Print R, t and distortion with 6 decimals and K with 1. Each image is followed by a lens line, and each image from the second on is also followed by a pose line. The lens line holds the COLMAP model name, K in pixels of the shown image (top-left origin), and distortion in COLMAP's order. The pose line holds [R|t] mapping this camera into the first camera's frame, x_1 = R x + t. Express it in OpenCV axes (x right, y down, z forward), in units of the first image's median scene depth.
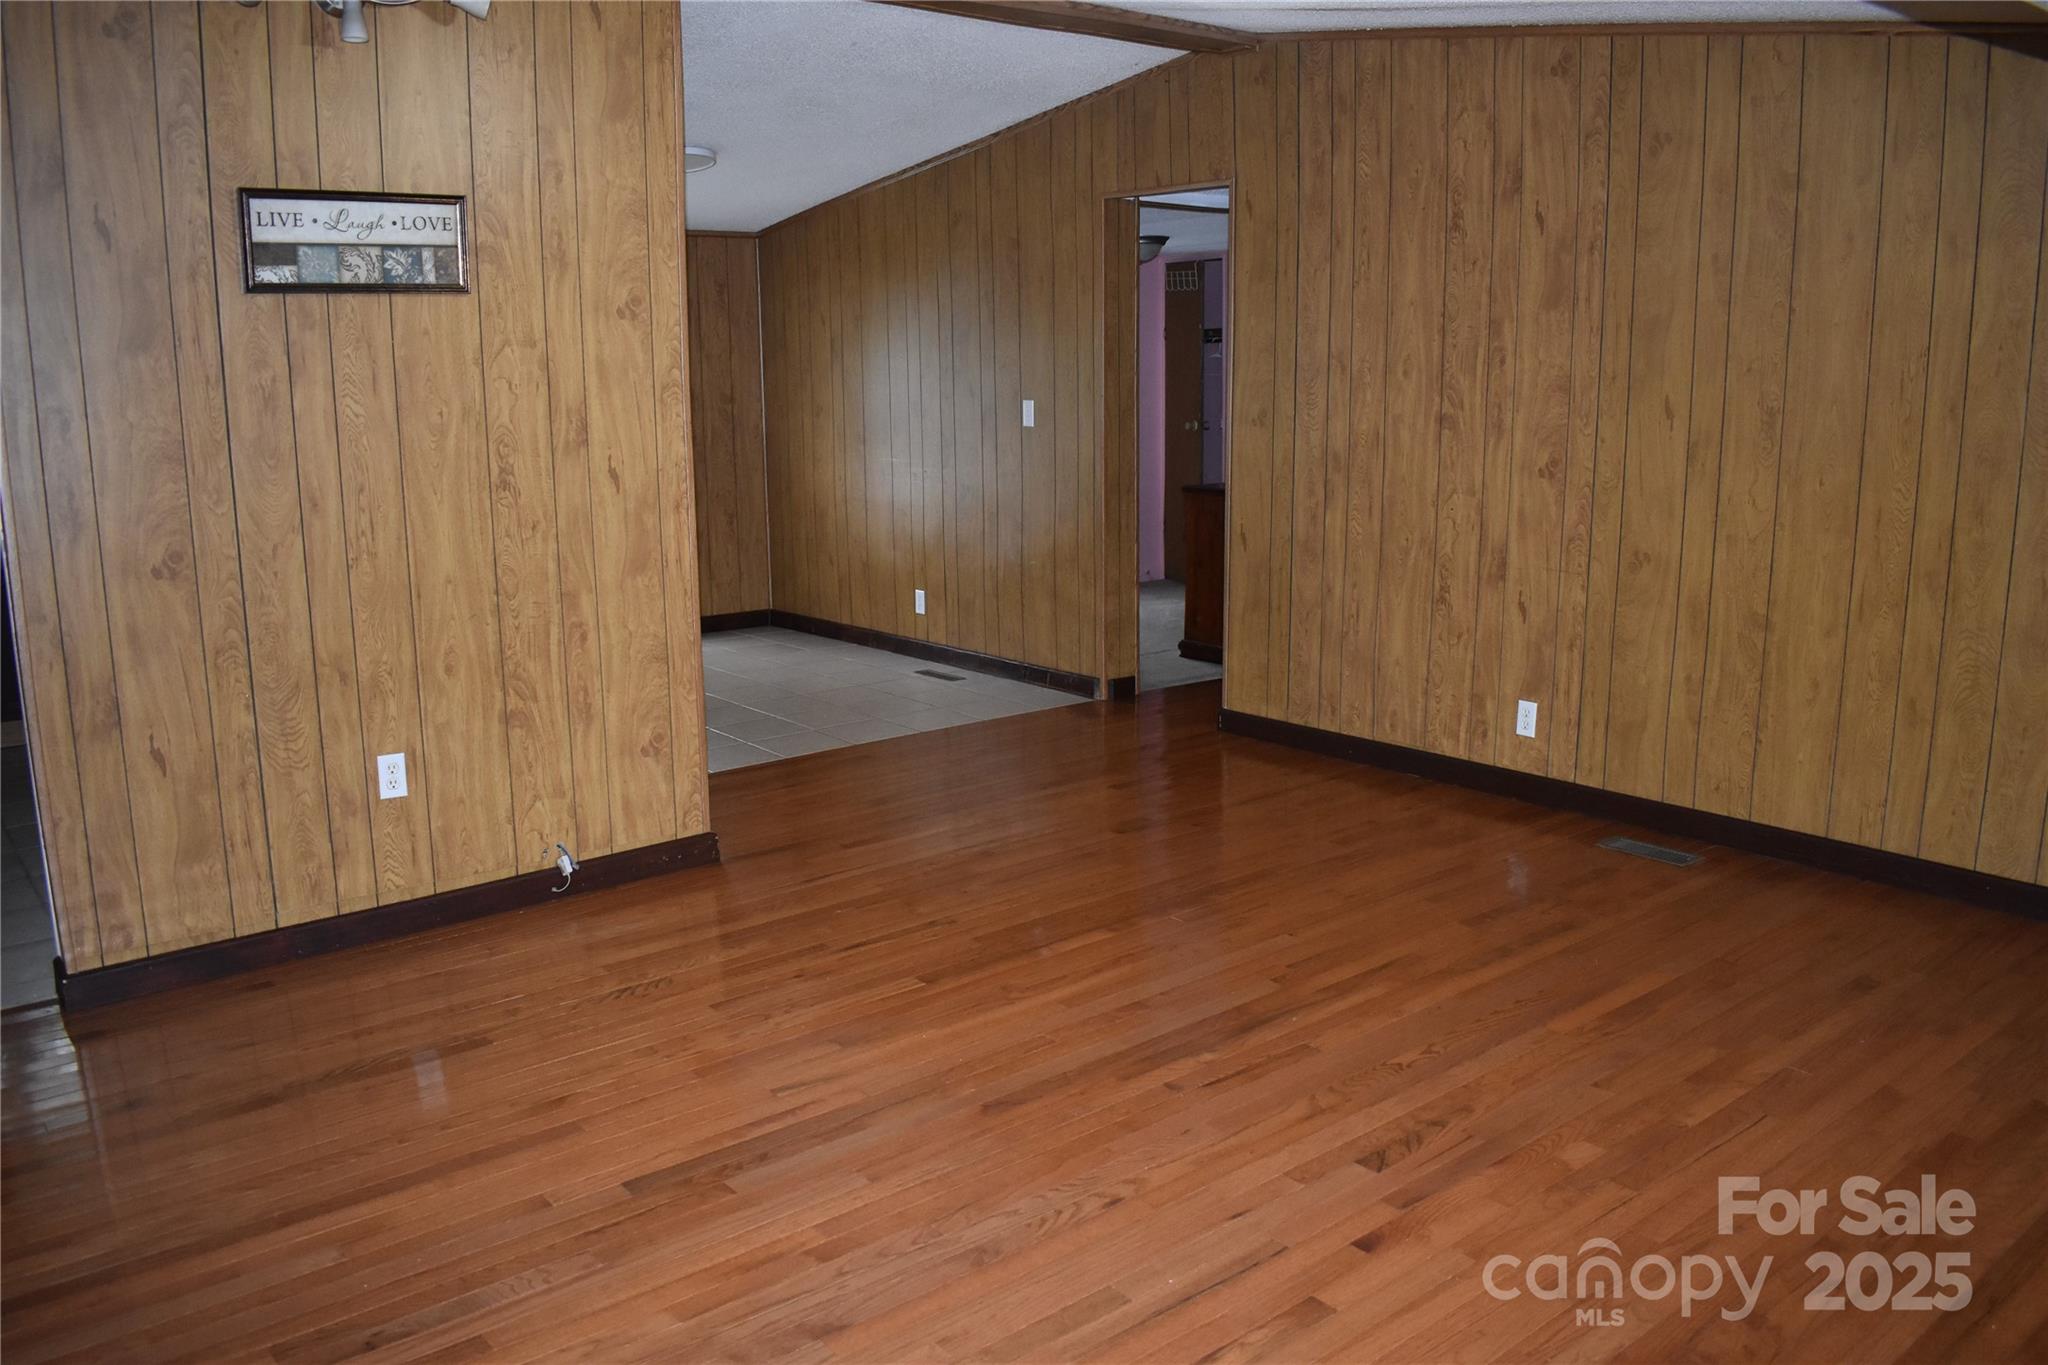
lens RADIAL K [[1648.1, 0, 1018.5], [0, 1648.1, 690.8], [0, 0, 1]] dist [-0.081603, -0.007273]
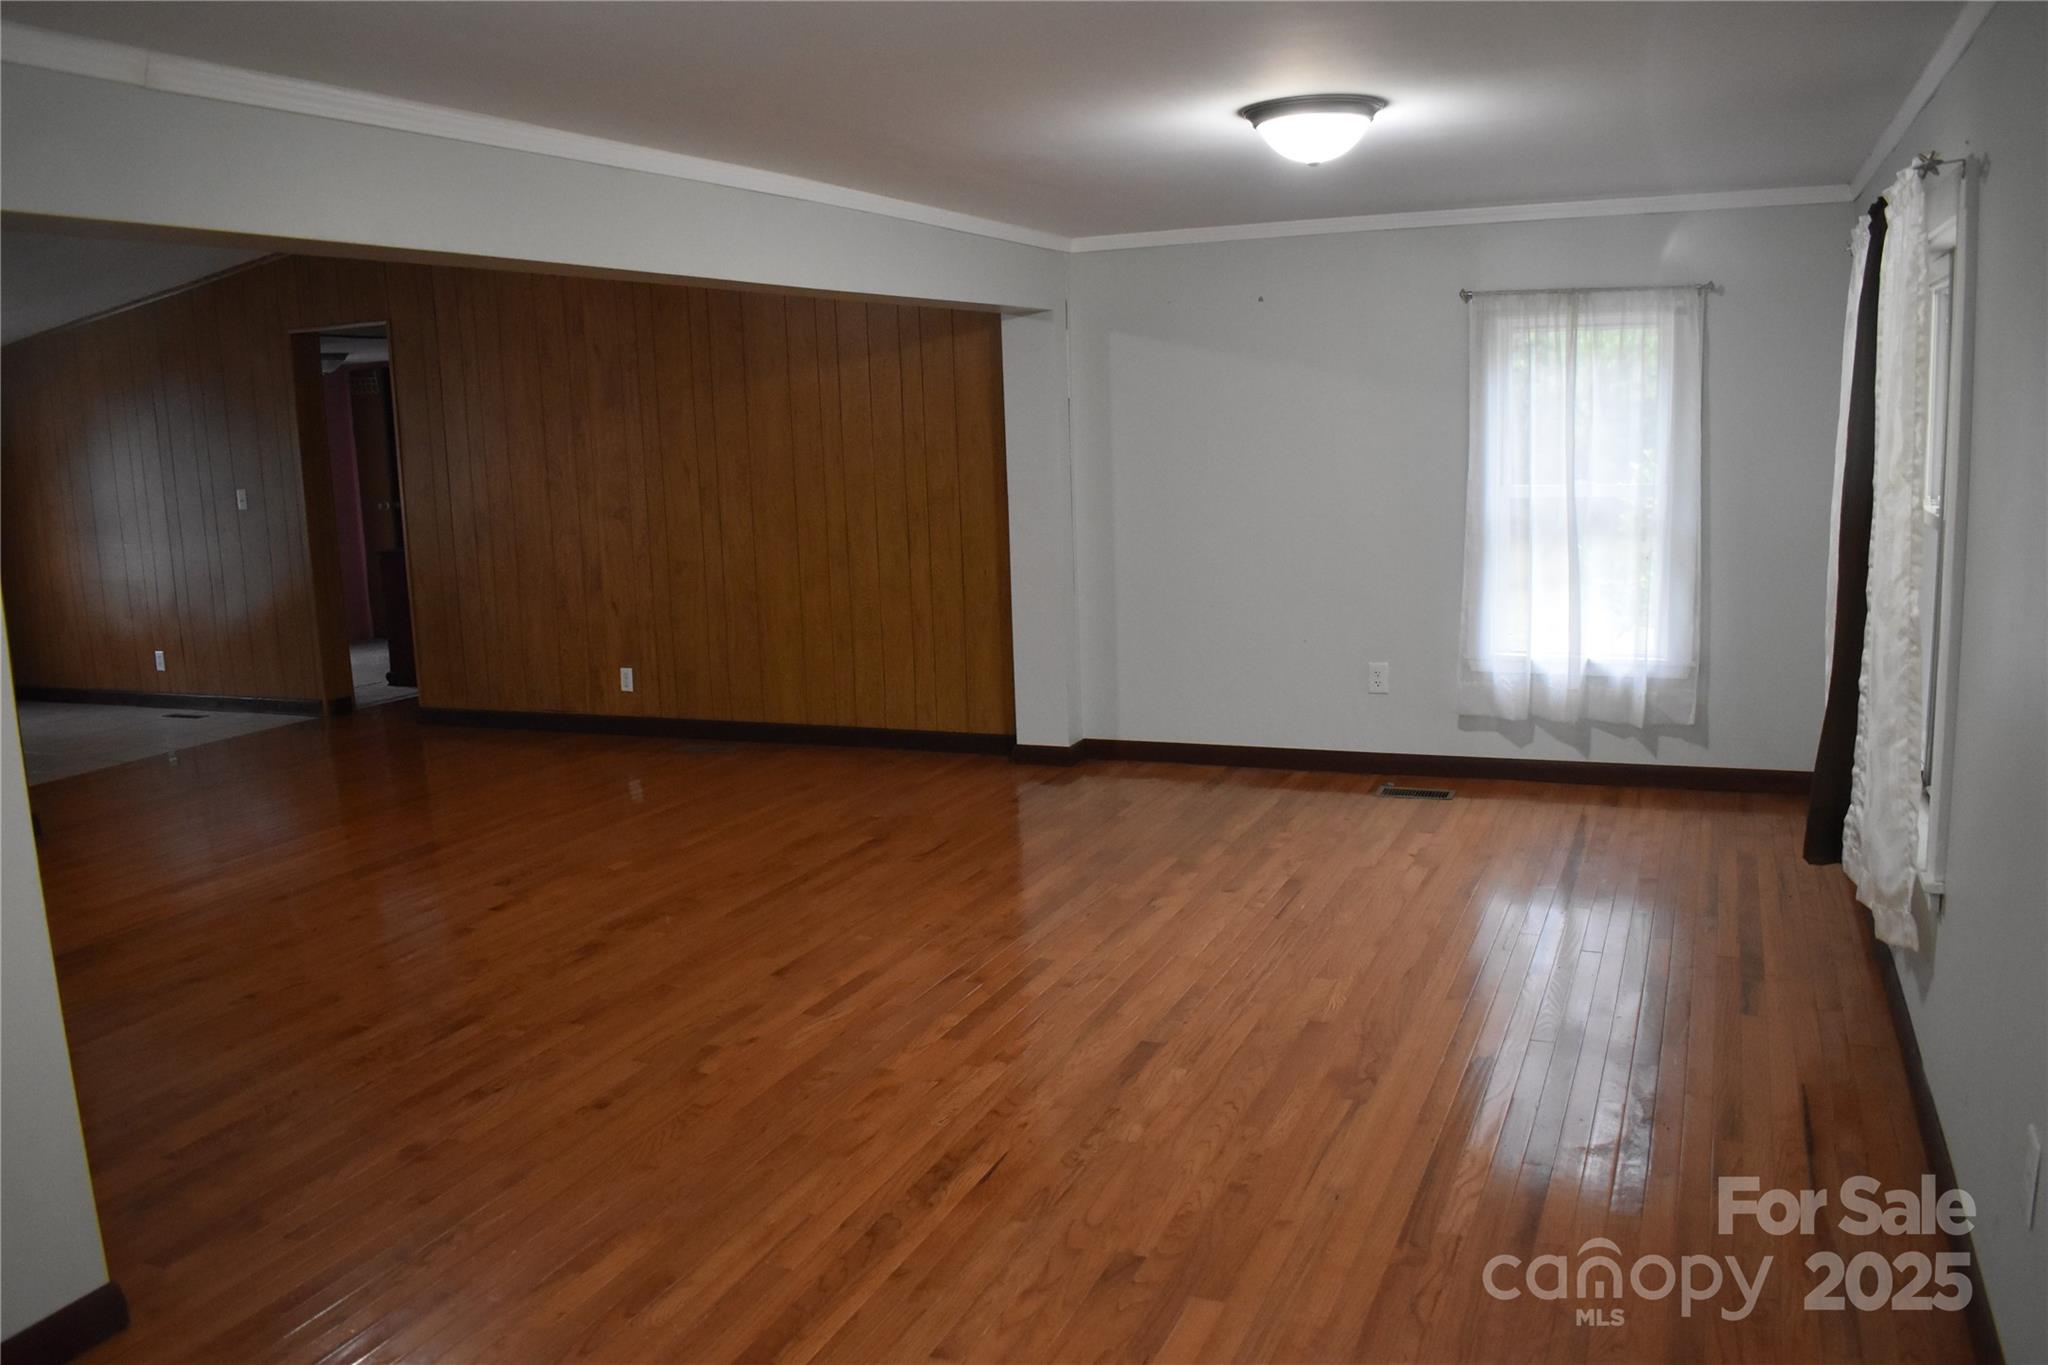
lens RADIAL K [[1648.1, 0, 1041.1], [0, 1648.1, 690.2], [0, 0, 1]] dist [-0.081603, -0.007273]
pose [[0.888266, -0.097907, 0.448774, -0.018774], [0.119211, 0.992680, -0.019389, 0.074894], [-0.443590, 0.070721, 0.893435, -0.374810]]
